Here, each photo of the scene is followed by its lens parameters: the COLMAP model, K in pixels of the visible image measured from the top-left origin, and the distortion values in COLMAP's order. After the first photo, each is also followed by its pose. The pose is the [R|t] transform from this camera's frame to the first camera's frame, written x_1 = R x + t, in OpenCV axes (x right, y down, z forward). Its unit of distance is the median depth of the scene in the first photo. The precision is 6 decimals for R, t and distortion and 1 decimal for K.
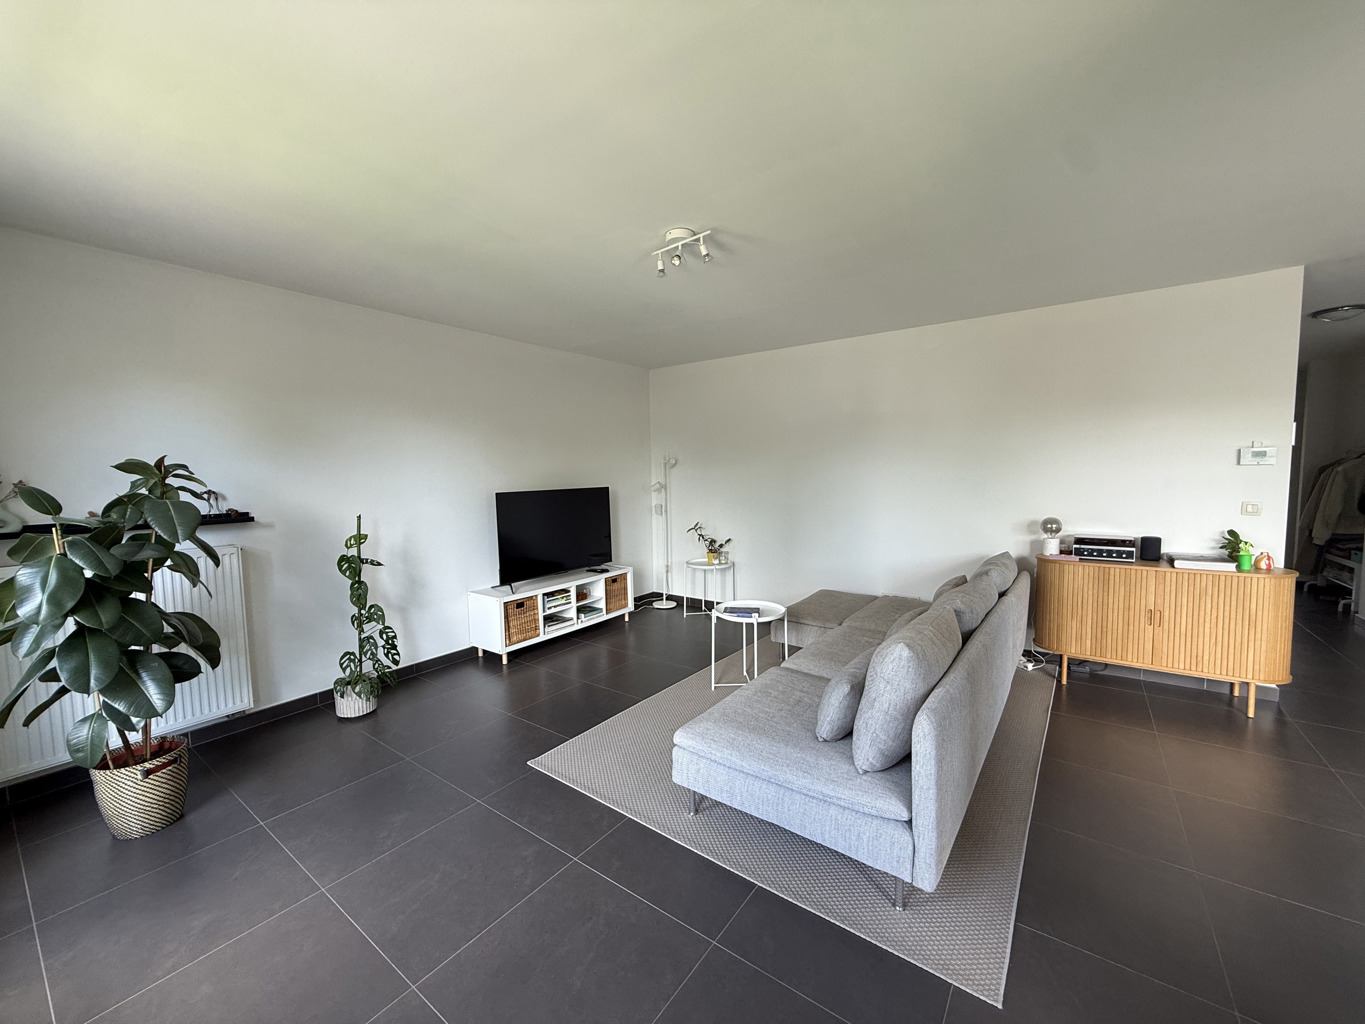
lens RADIAL K [[540.6, 0, 678.7], [0, 540.6, 509.3], [0, 0, 1]] dist [0.000720, 0.000089]
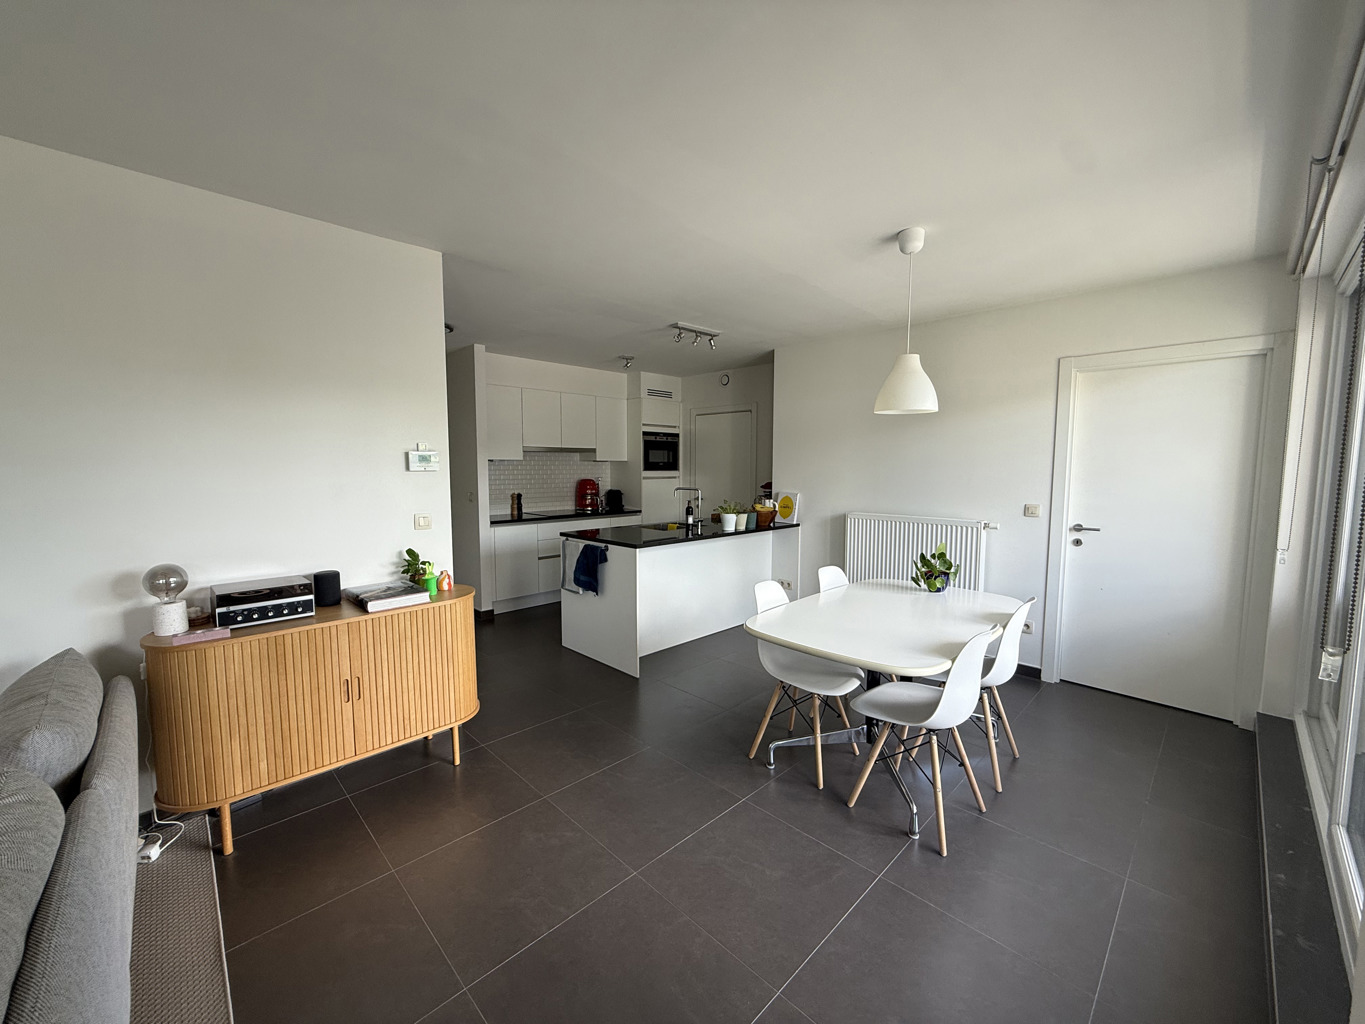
lens RADIAL K [[540.6, 0, 677.3], [0, 540.6, 514.0], [0, 0, 1]] dist [0.000720, 0.000089]
pose [[0.163600, -0.073260, 0.983803, 0.263856], [0.068901, 0.995652, 0.062685, -0.037640], [-0.984118, 0.057530, 0.167936, 0.433334]]
